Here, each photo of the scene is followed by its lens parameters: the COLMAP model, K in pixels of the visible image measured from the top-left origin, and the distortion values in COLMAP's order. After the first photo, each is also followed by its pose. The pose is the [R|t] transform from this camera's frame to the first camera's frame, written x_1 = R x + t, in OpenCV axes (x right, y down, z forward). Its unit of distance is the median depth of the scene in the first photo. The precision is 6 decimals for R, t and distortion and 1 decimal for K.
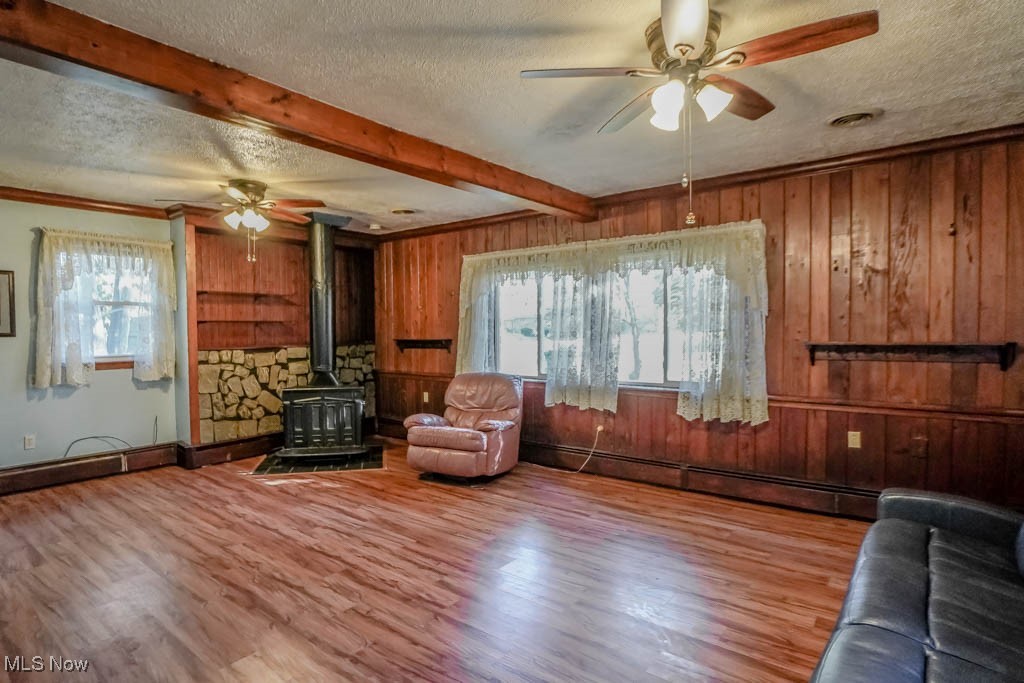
lens RADIAL K [[517.2, 0, 506.8], [0, 517.2, 342.1], [0, 0, 1]] dist [-0.026002, 0.000669]
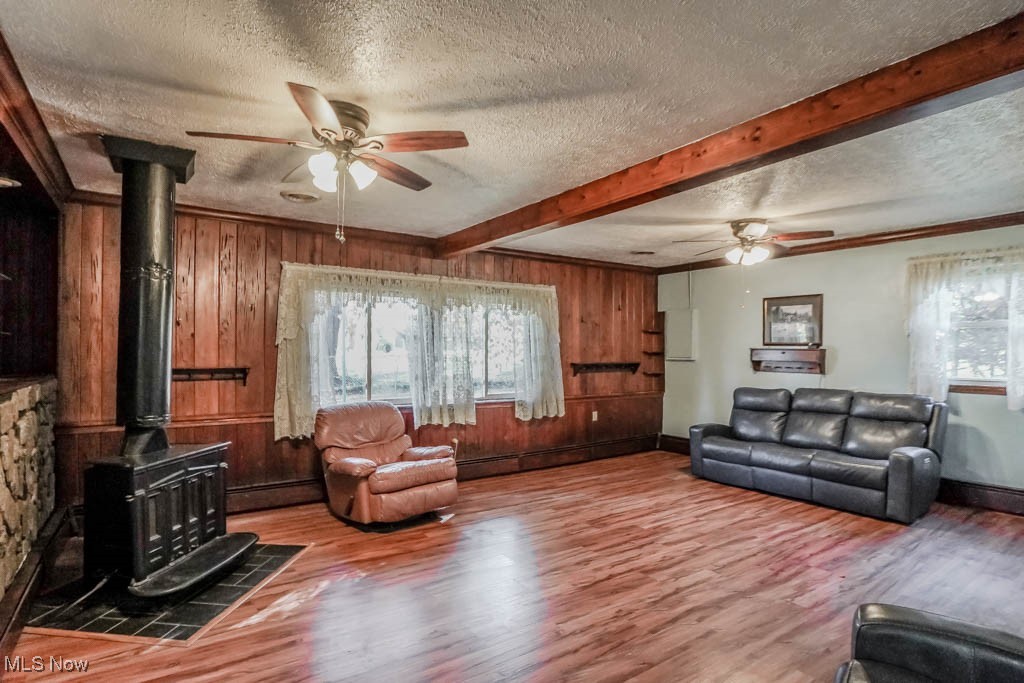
lens RADIAL K [[503.2, 0, 479.2], [0, 503.2, 344.7], [0, 0, 1]] dist [-0.030373, 0.000097]
pose [[0.358563, 0.026052, 0.933142, -0.776466], [0.019739, 0.999175, -0.035480, -0.005494], [-0.933297, 0.031142, 0.357753, 0.499386]]
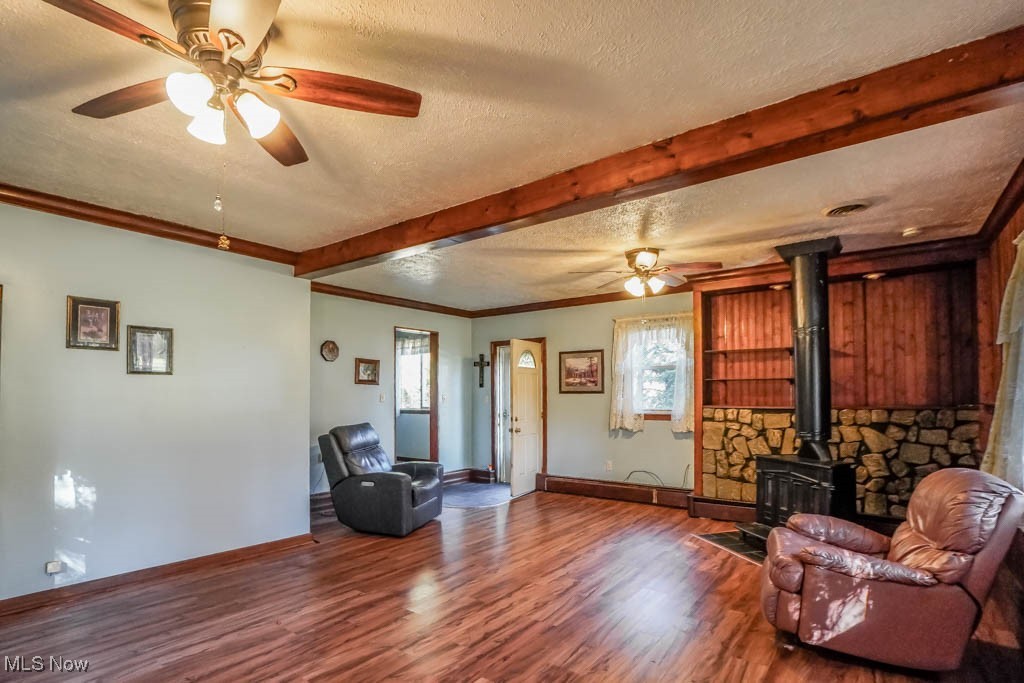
lens RADIAL K [[515.4, 0, 513.3], [0, 515.4, 370.2], [0, 0, 1]] dist [-0.016479, 0.000802]
pose [[0.036594, -0.042446, -0.998428, 0.441136], [-0.022054, 0.998820, -0.043271, -0.006006], [0.999087, 0.023603, 0.035614, 0.546776]]
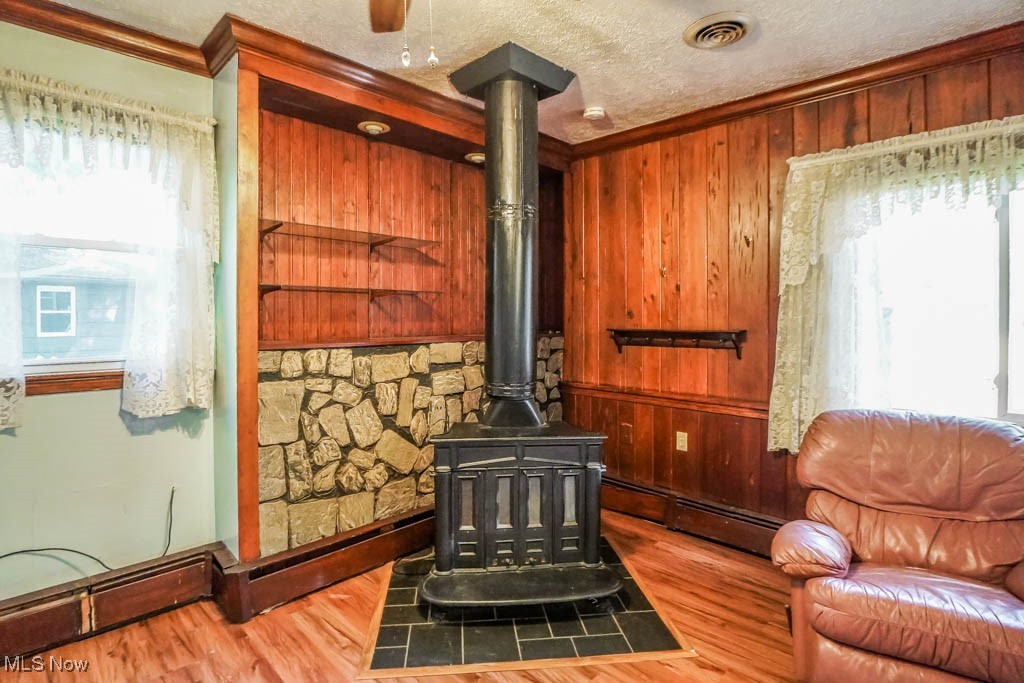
lens RADIAL K [[519.6, 0, 516.8], [0, 519.6, 314.2], [0, 0, 1]] dist [-0.024887, 0.000650]
pose [[0.992503, 0.008974, -0.121891, -0.310547], [-0.012219, 0.999590, -0.025899, -0.006218], [0.121609, 0.027194, 0.992206, 0.555121]]
